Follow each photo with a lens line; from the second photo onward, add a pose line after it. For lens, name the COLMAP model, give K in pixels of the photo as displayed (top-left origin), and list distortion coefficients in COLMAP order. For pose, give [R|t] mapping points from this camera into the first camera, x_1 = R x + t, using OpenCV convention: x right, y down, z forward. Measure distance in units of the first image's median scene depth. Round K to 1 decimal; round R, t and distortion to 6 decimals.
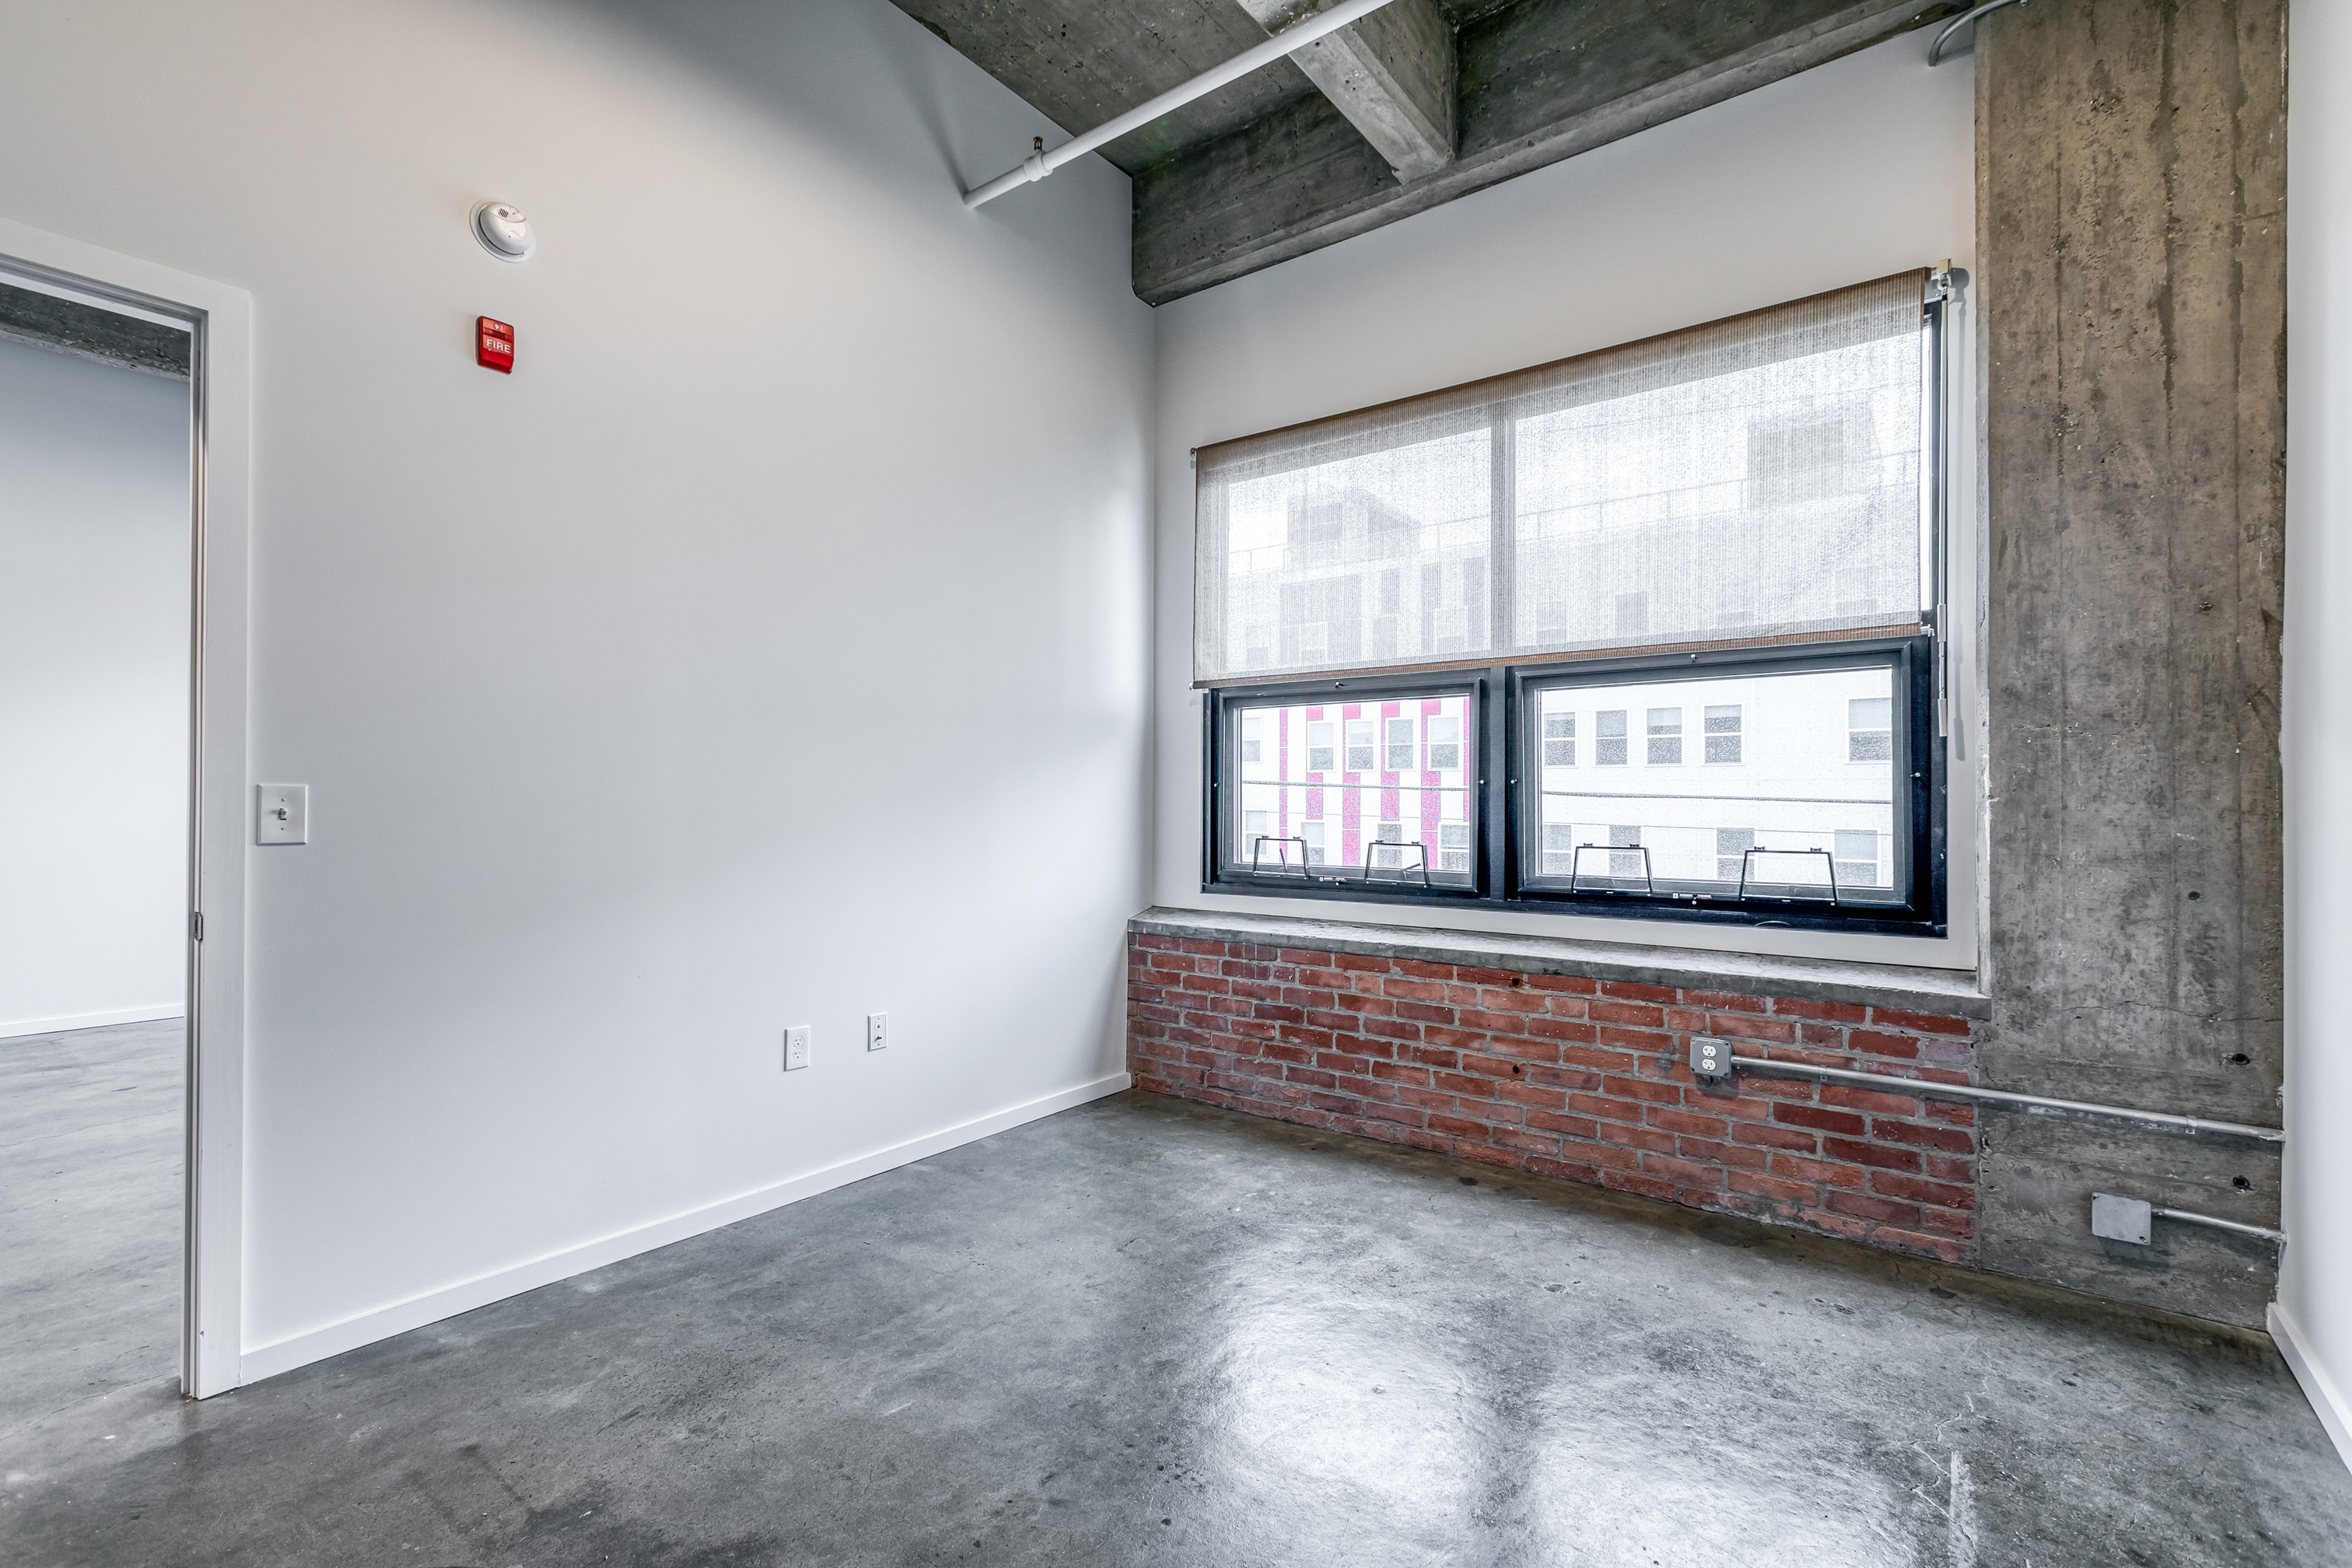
lens RADIAL K [[1041.9, 0, 1162.0], [0, 1041.9, 786.6], [0, 0, 1]] dist [0.003945, -0.000473]
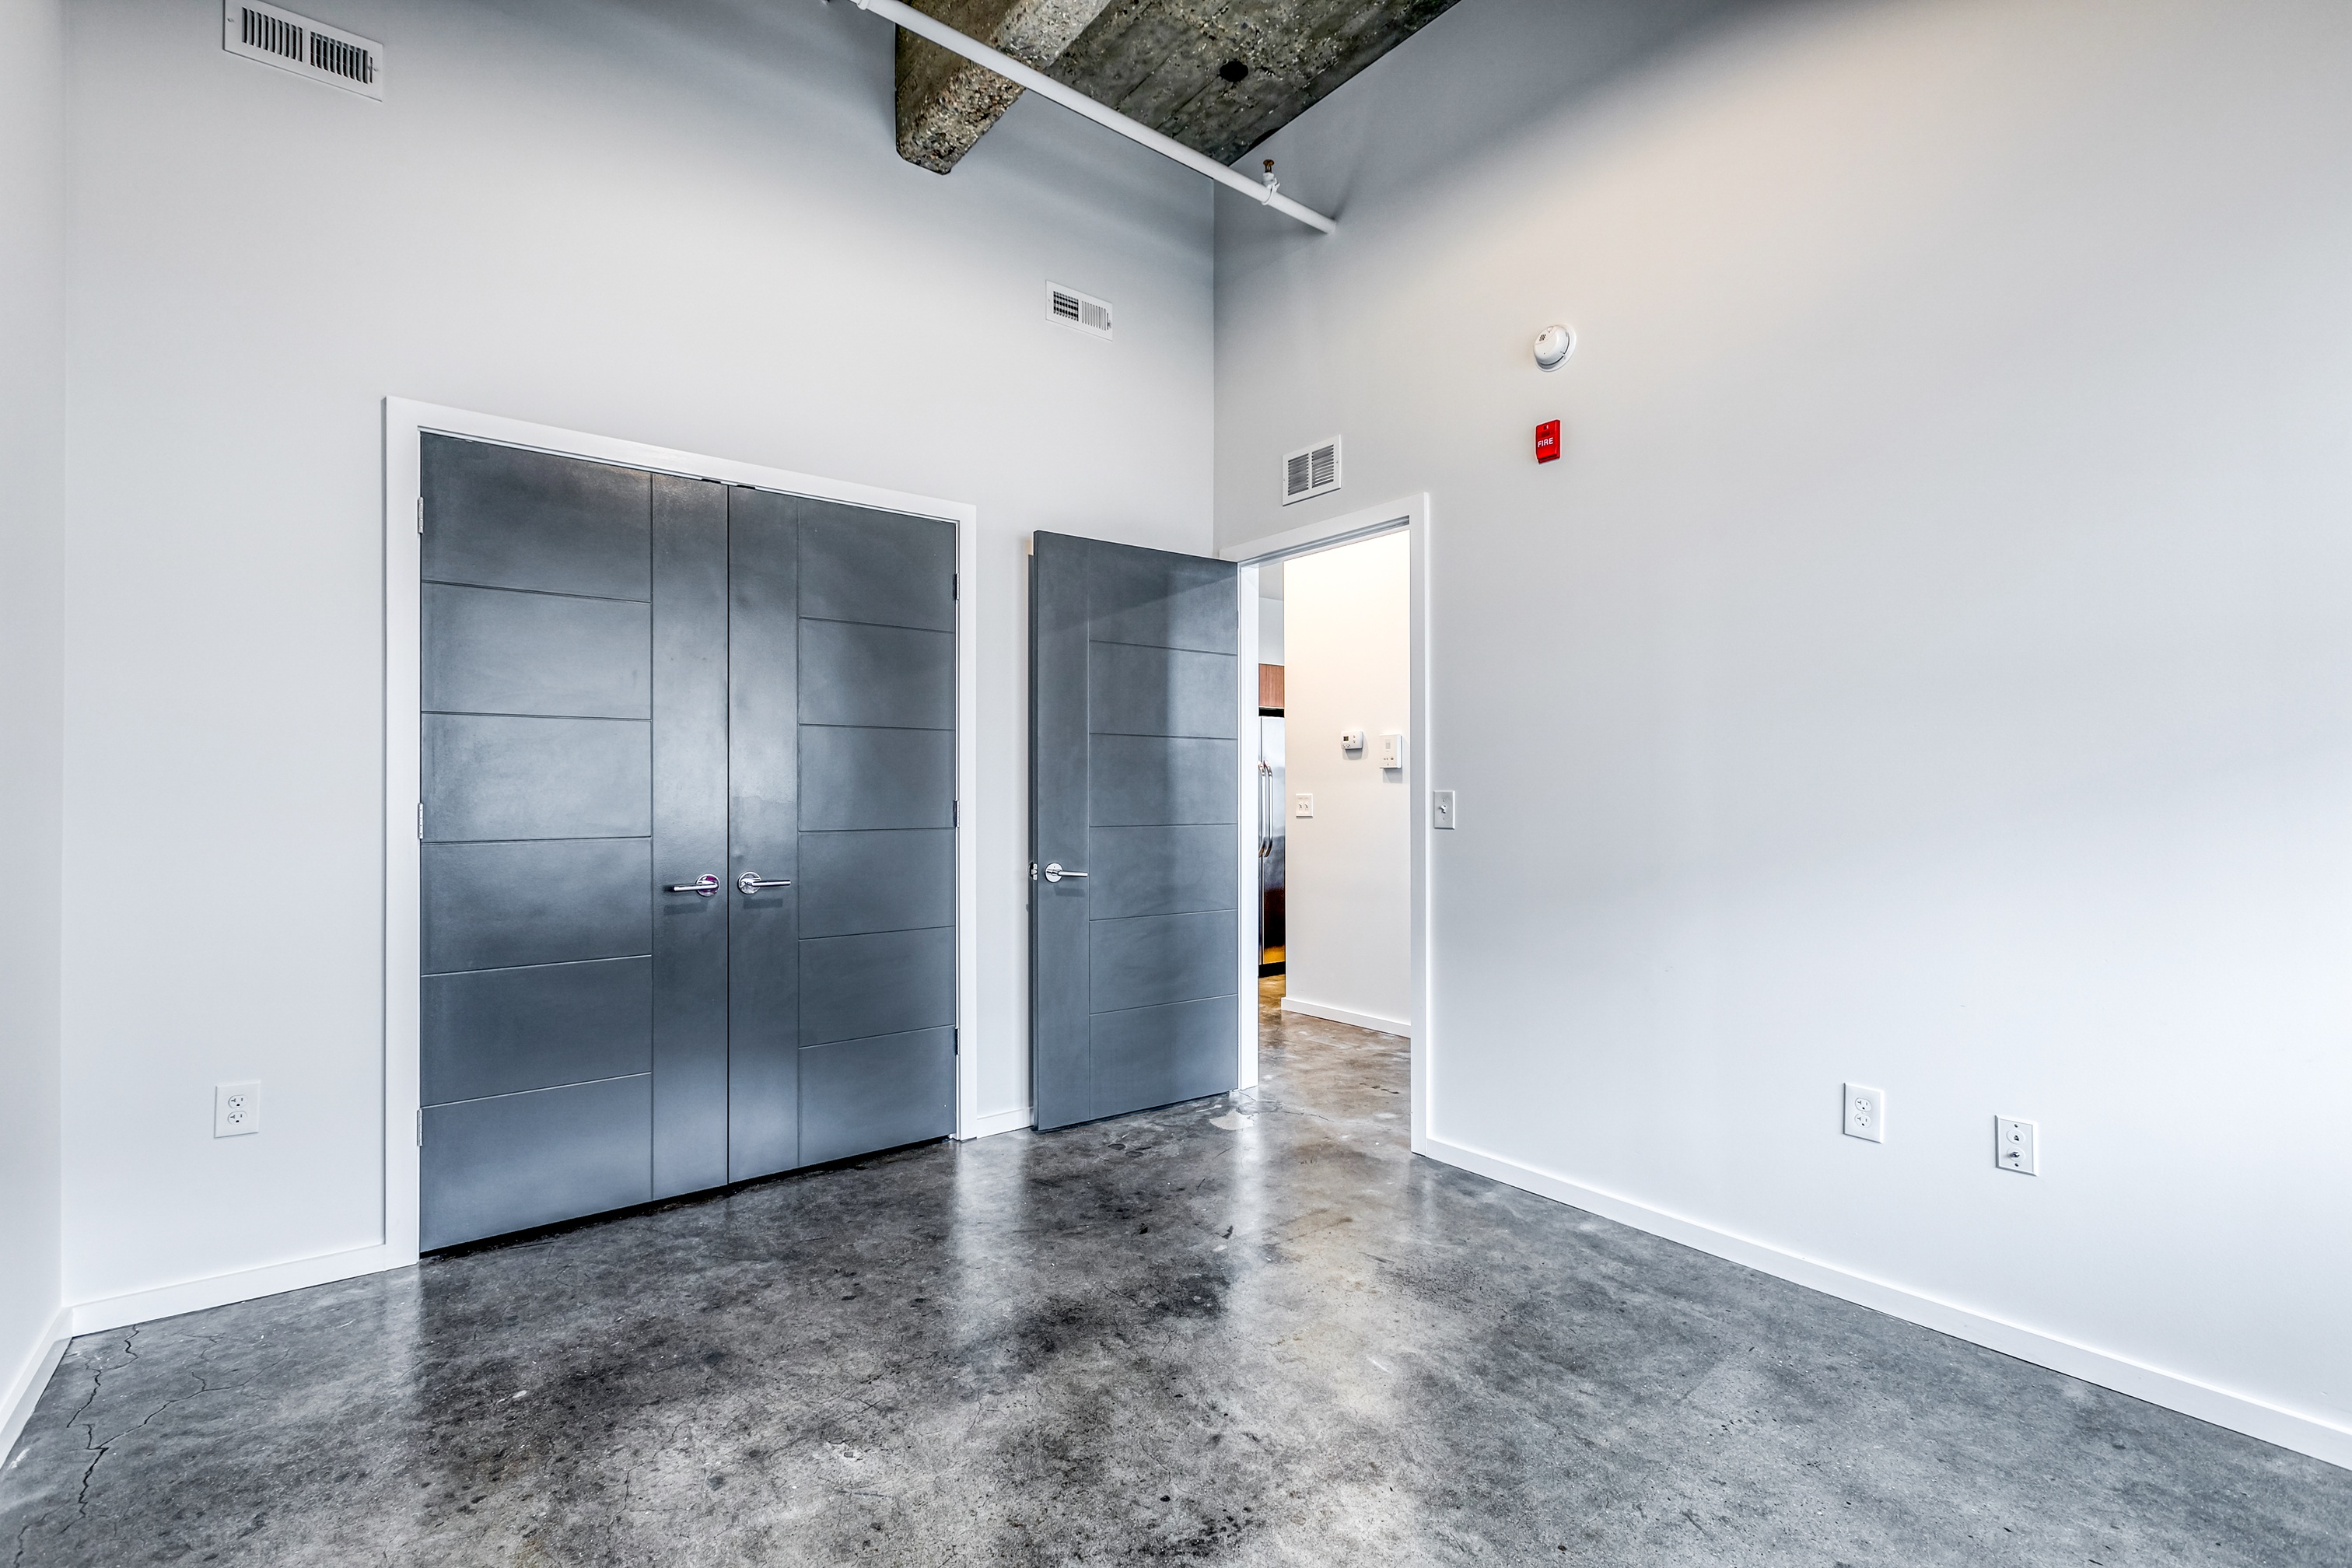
lens RADIAL K [[1041.9, 0, 1162.0], [0, 1041.9, 786.6], [0, 0, 1]] dist [0.003945, -0.000473]
pose [[-0.247192, -0.011259, -0.968901, 0.523280], [0.011693, 0.999825, -0.014601, 0.009716], [0.968896, -0.014939, -0.247017, 0.654221]]
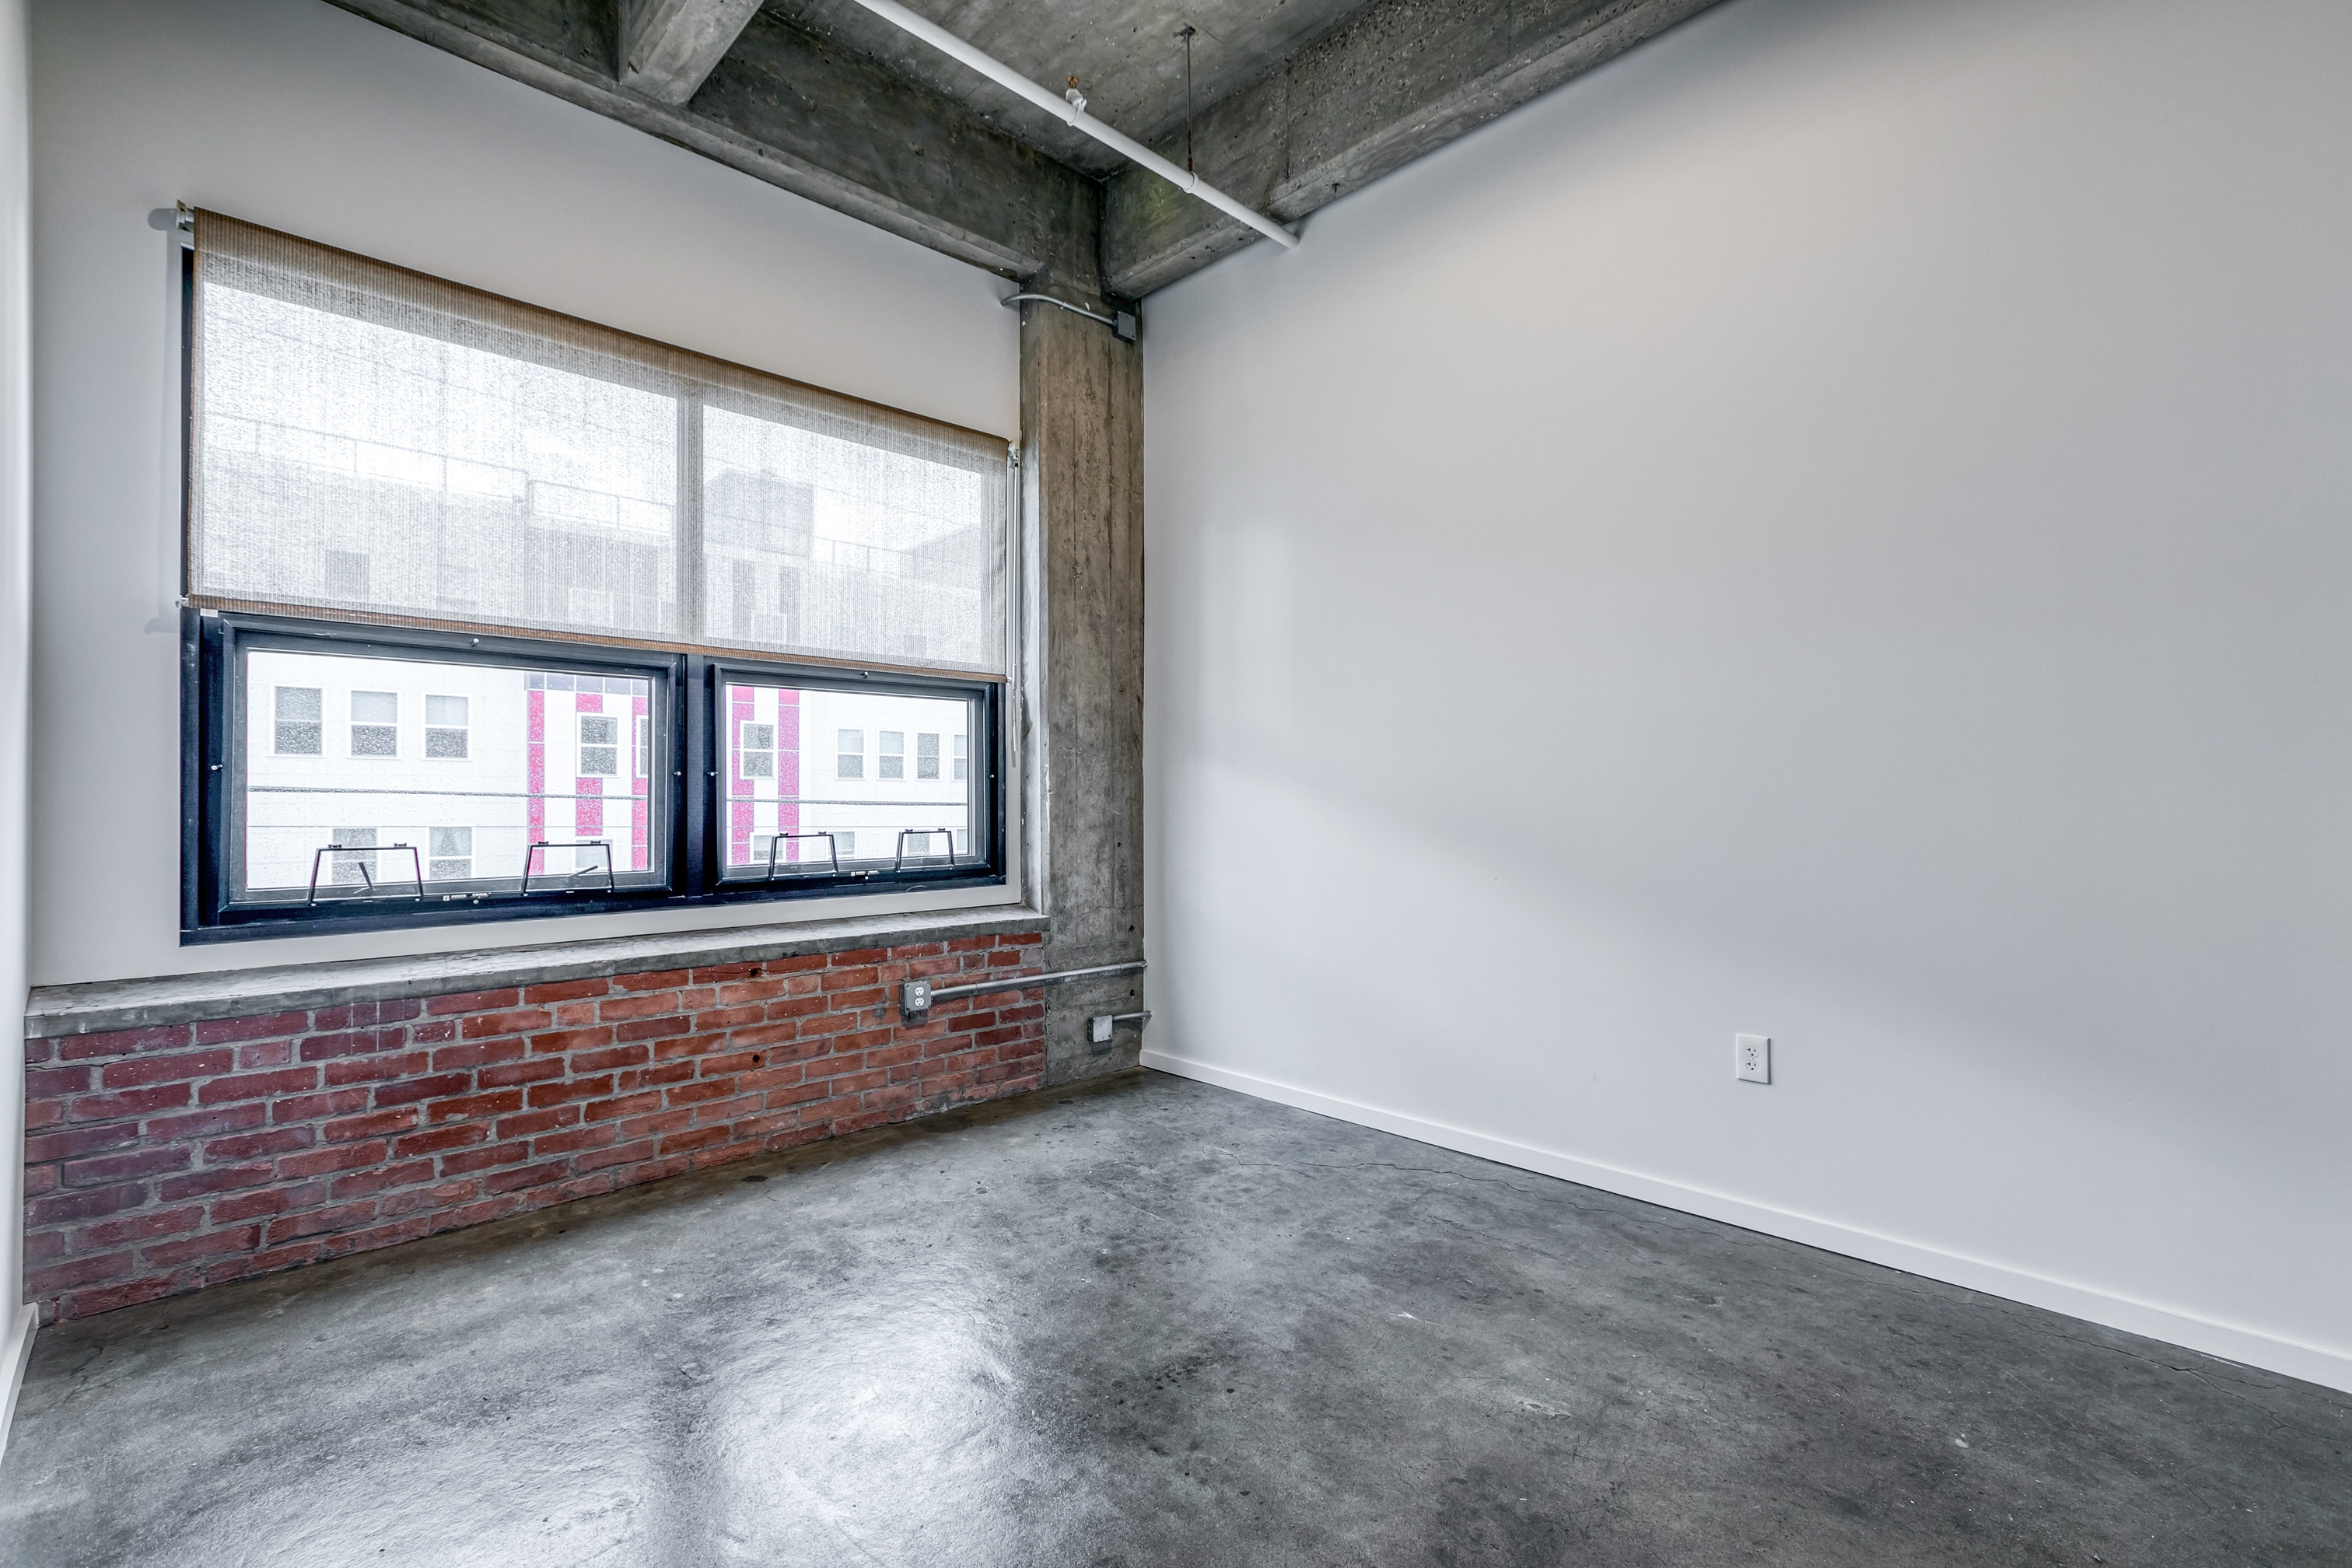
lens RADIAL K [[1061.5, 0, 1145.5], [0, 1061.5, 787.3], [0, 0, 1]] dist [-0.000448, -0.000007]
pose [[0.162477, 0.010735, 0.986654, -0.630252], [-0.010212, 0.999906, -0.009198, 0.013936], [-0.986660, -0.008581, 0.162571, 0.469370]]
